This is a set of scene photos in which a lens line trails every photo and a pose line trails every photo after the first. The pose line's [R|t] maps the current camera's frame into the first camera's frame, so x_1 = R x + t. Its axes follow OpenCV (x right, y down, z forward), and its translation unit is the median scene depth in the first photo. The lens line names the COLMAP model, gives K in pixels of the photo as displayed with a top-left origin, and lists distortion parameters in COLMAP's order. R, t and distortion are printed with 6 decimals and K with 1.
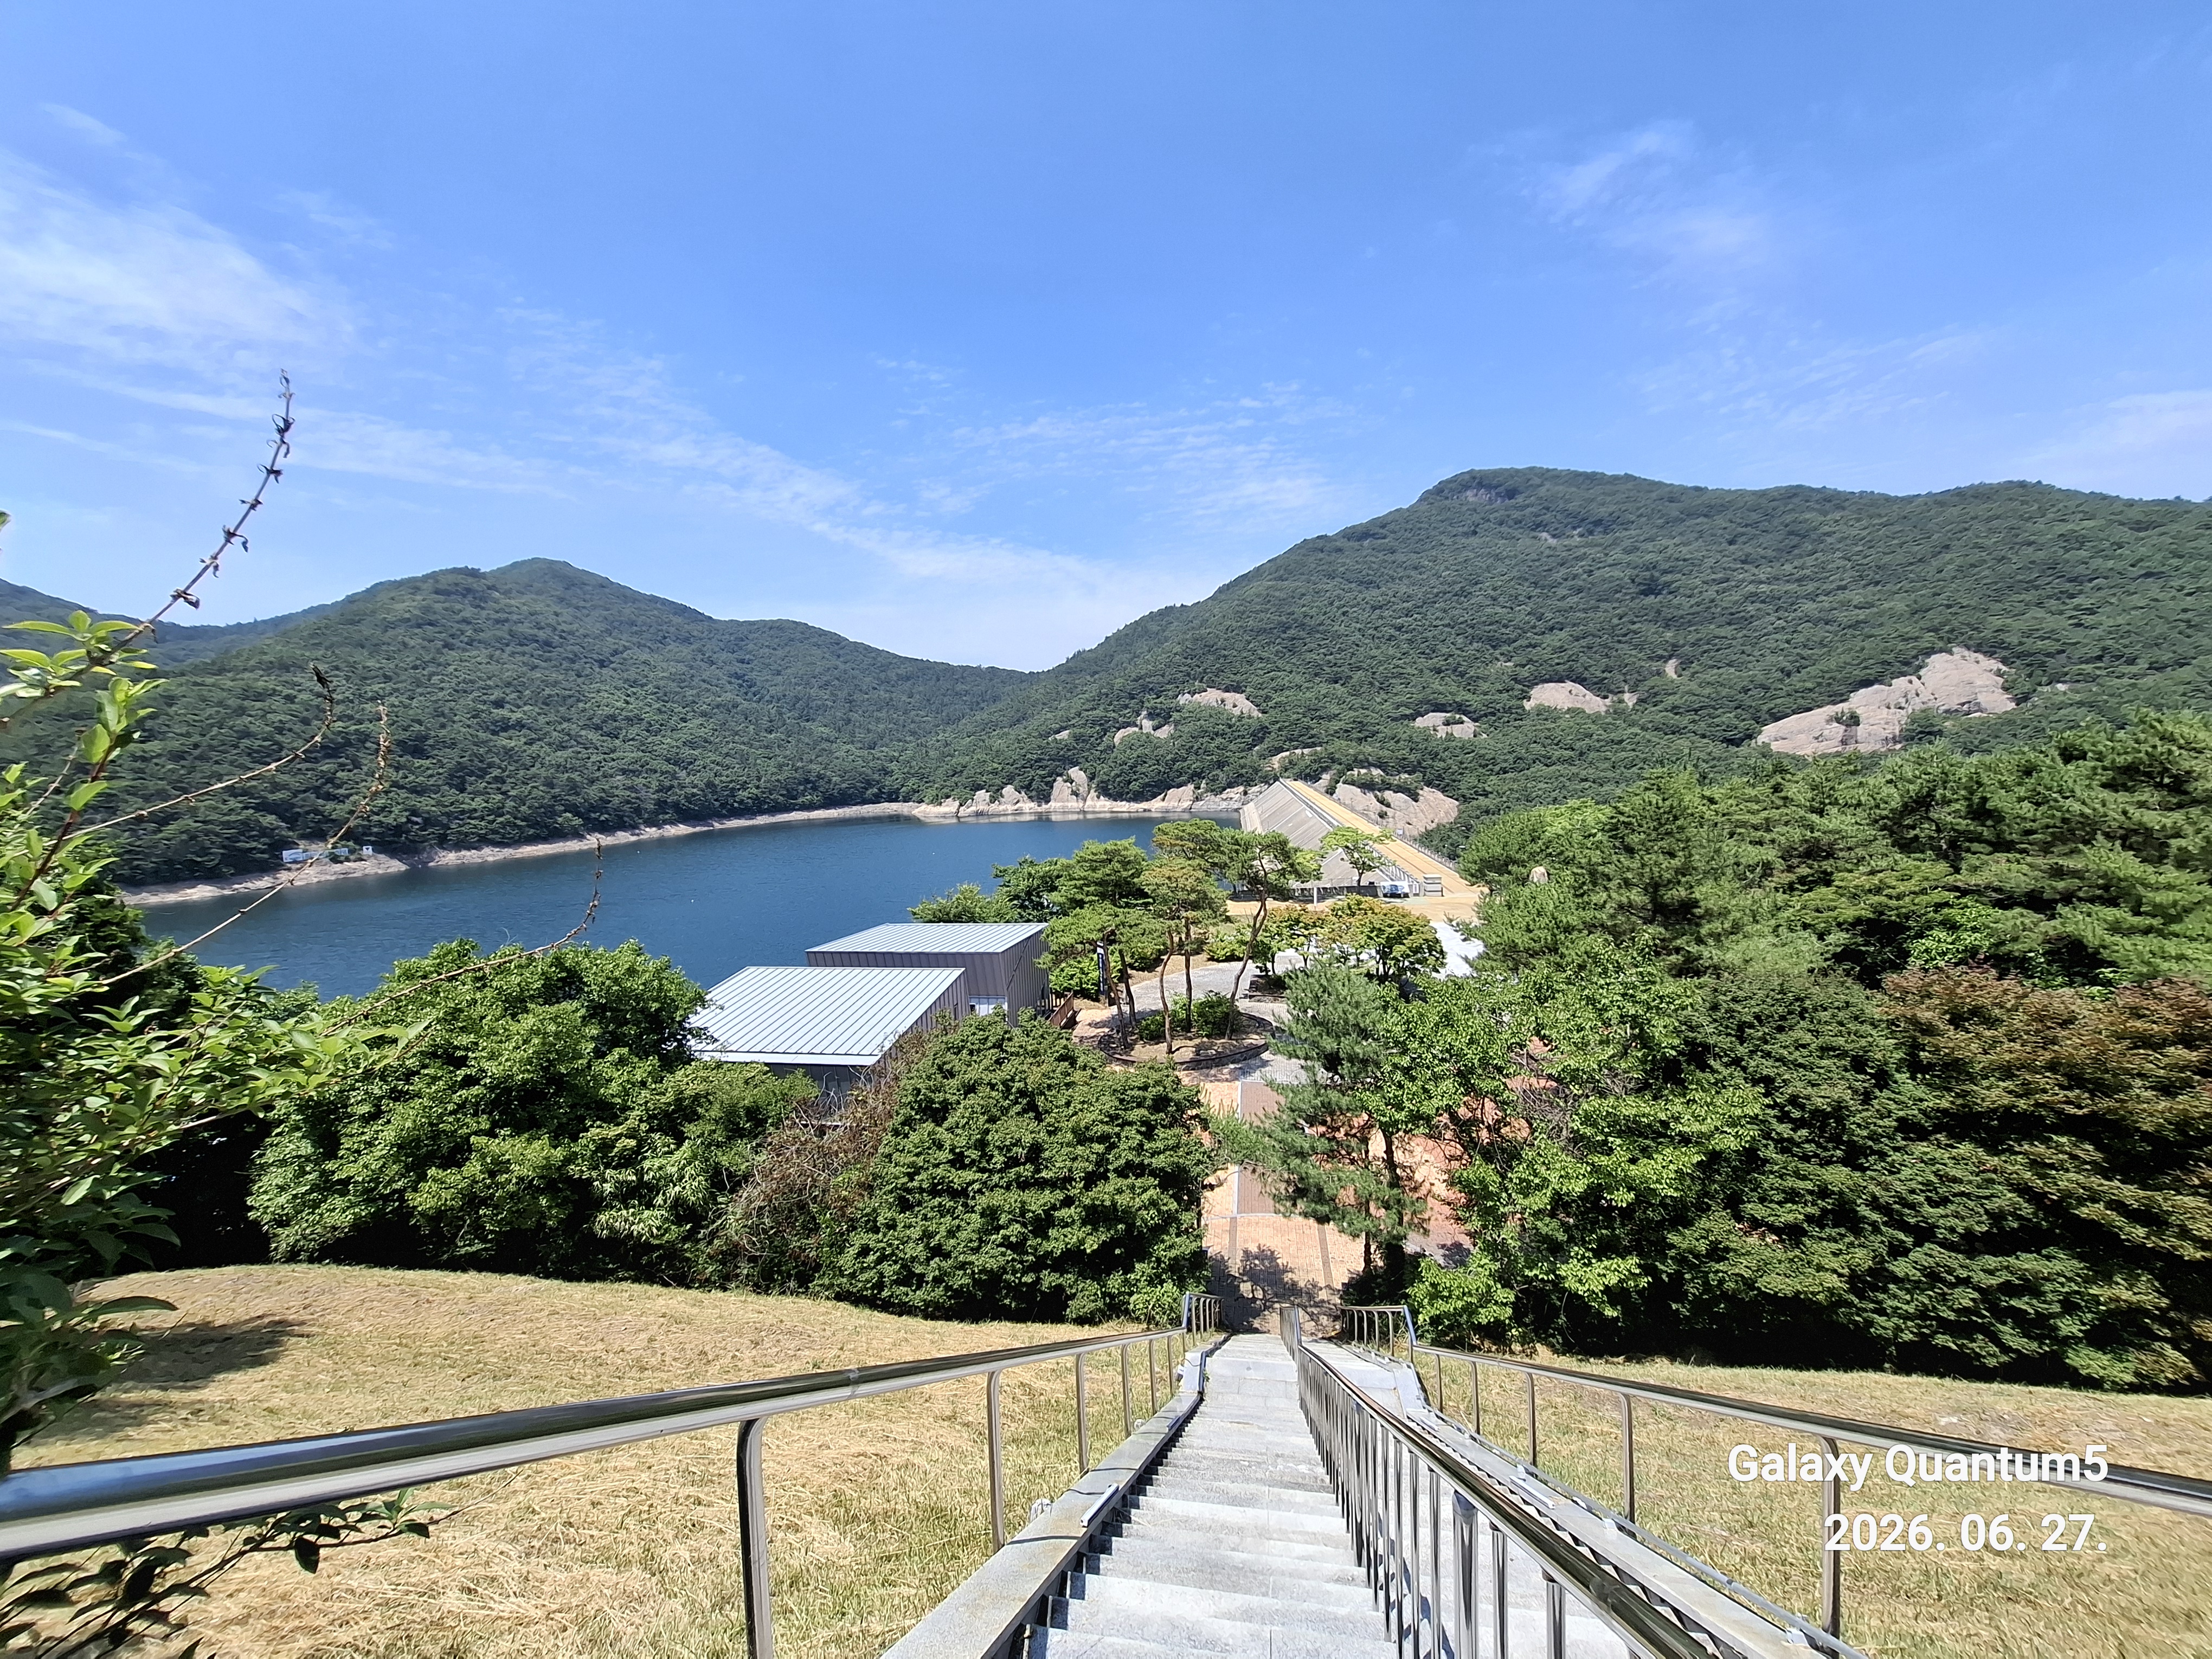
lens RADIAL K [[888.3, 0, 1113.7], [0, 888.3, 810.1], [0, 0, 1]] dist [-0.008364, 0.001456]
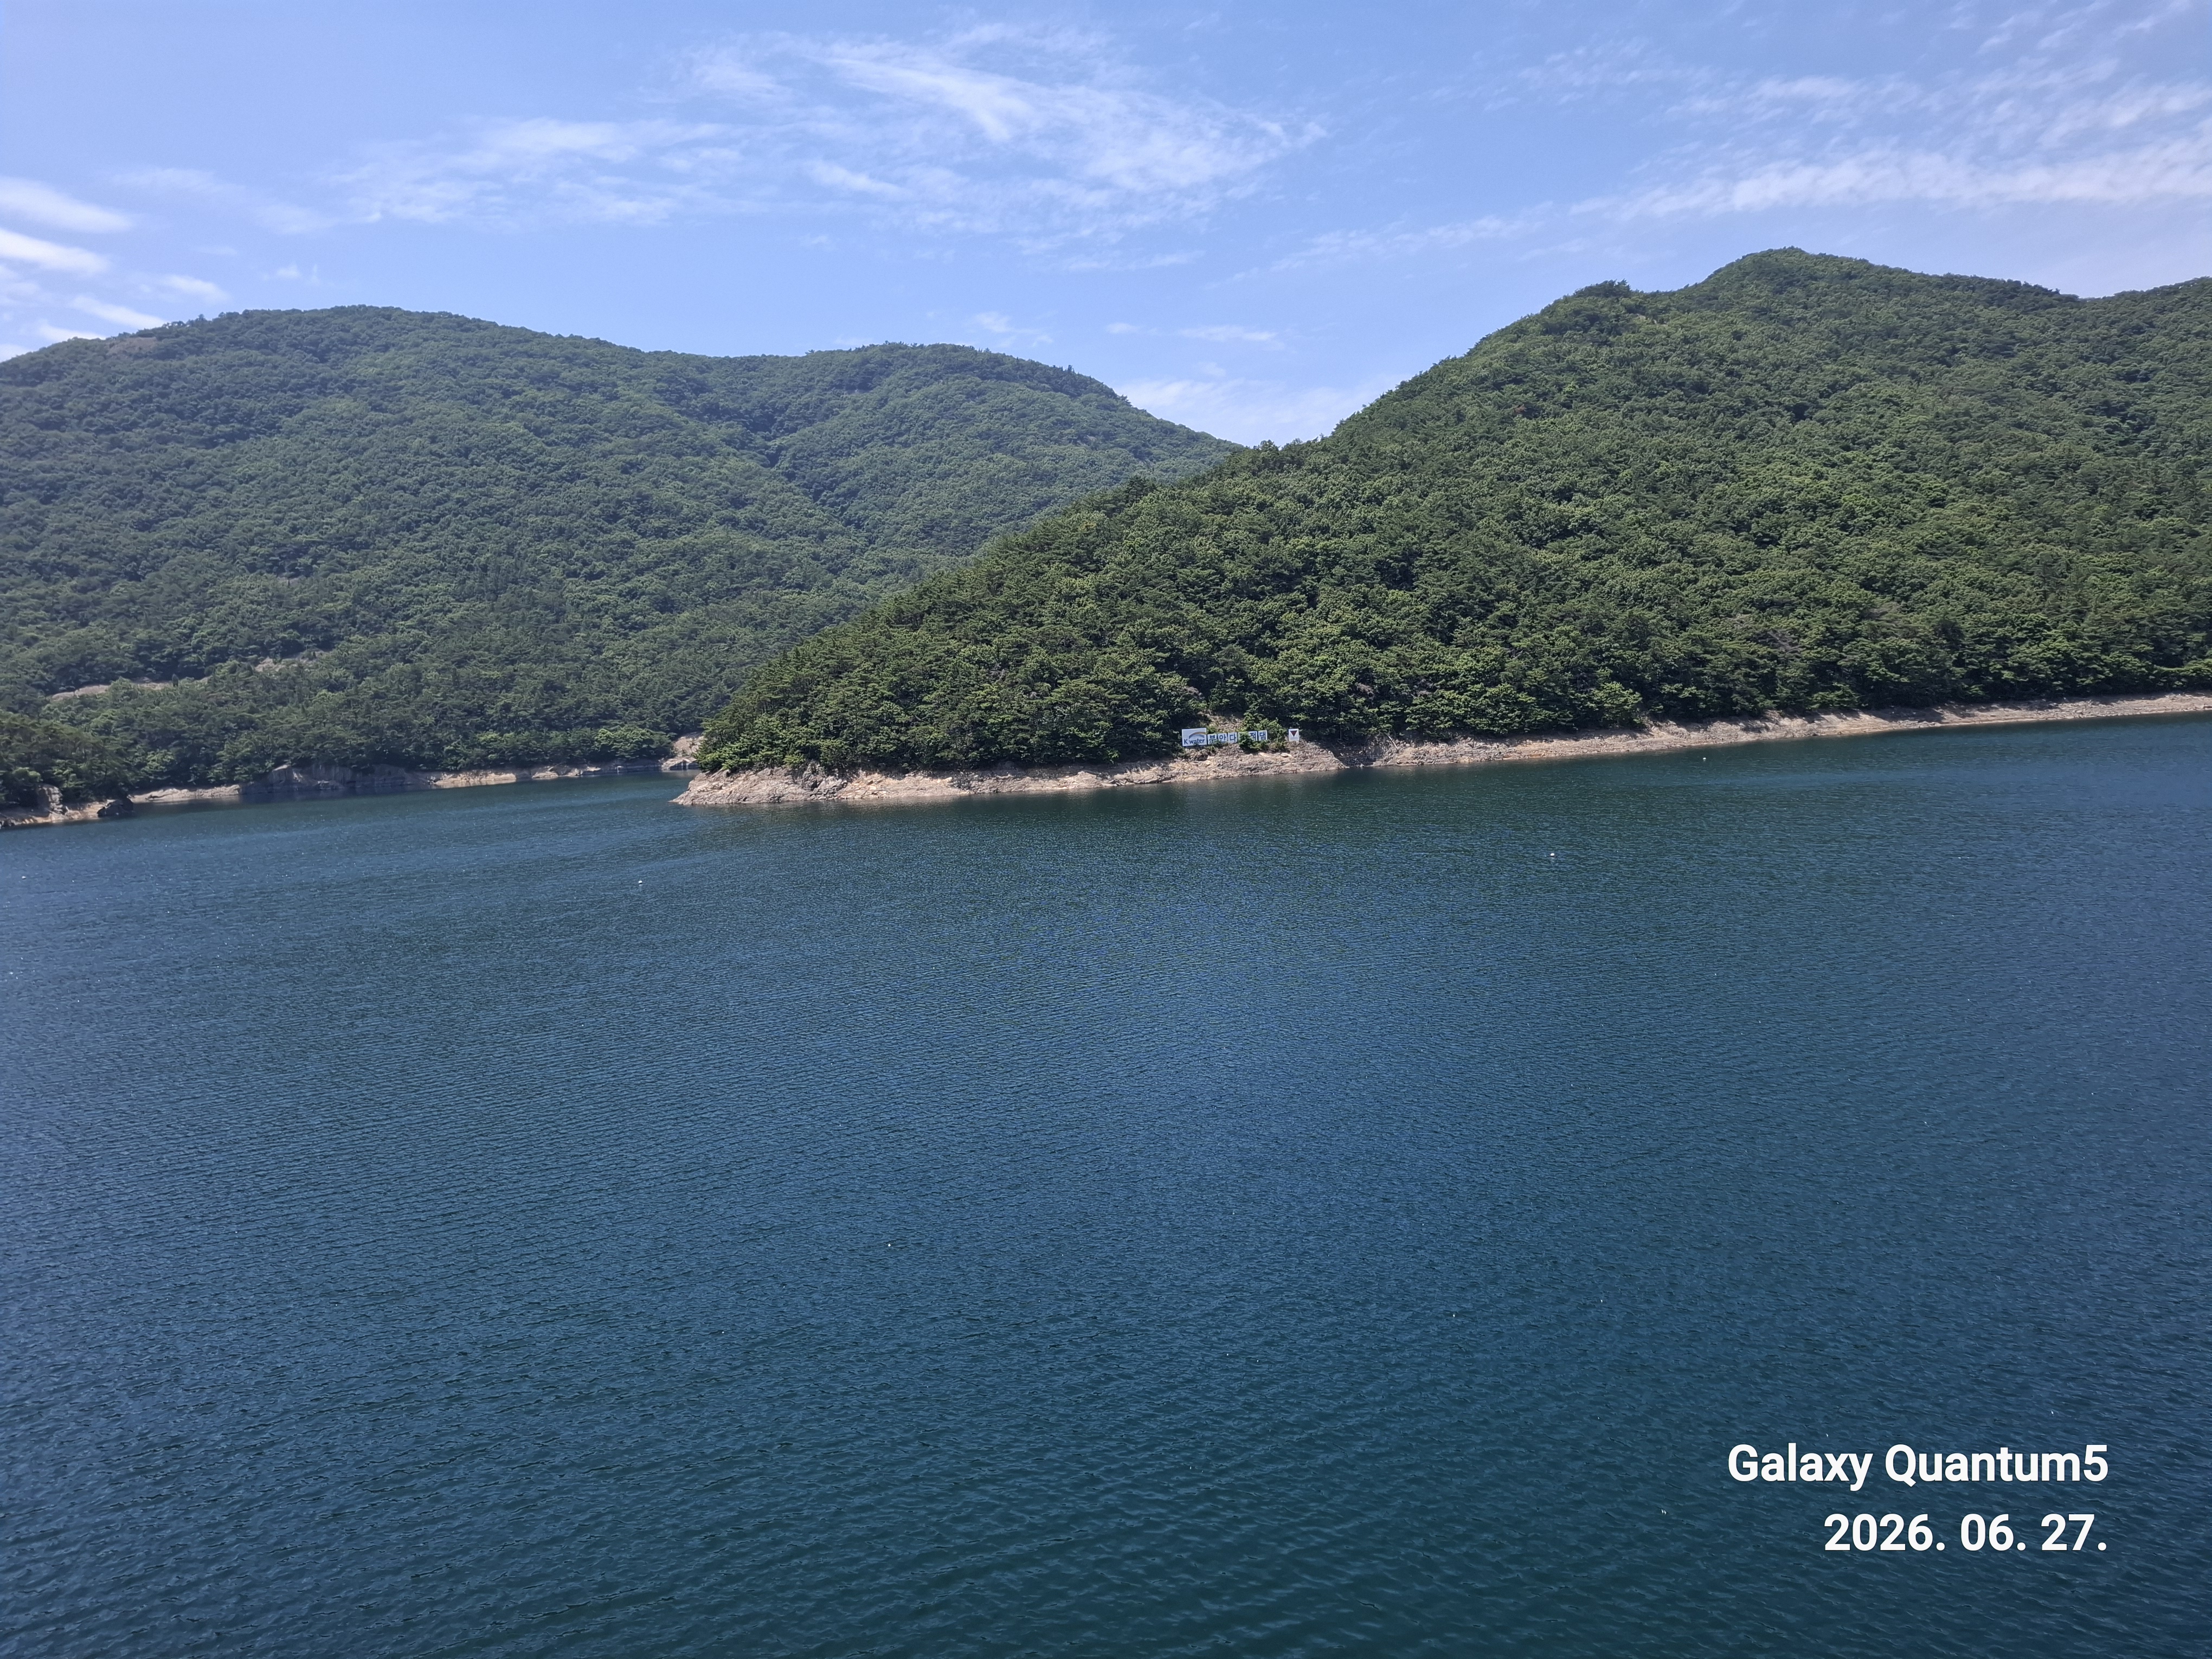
lens RADIAL K [[1562.6, 0, 1120.5], [0, 1562.6, 796.0], [0, 0, 1]] dist [0.064055, -0.062916]
pose [[0.532276, 0.058279, -0.844563, 0.013478], [-0.018555, 0.998191, 0.057187, 0.021201], [0.846368, -0.014769, 0.532394, 0.240840]]
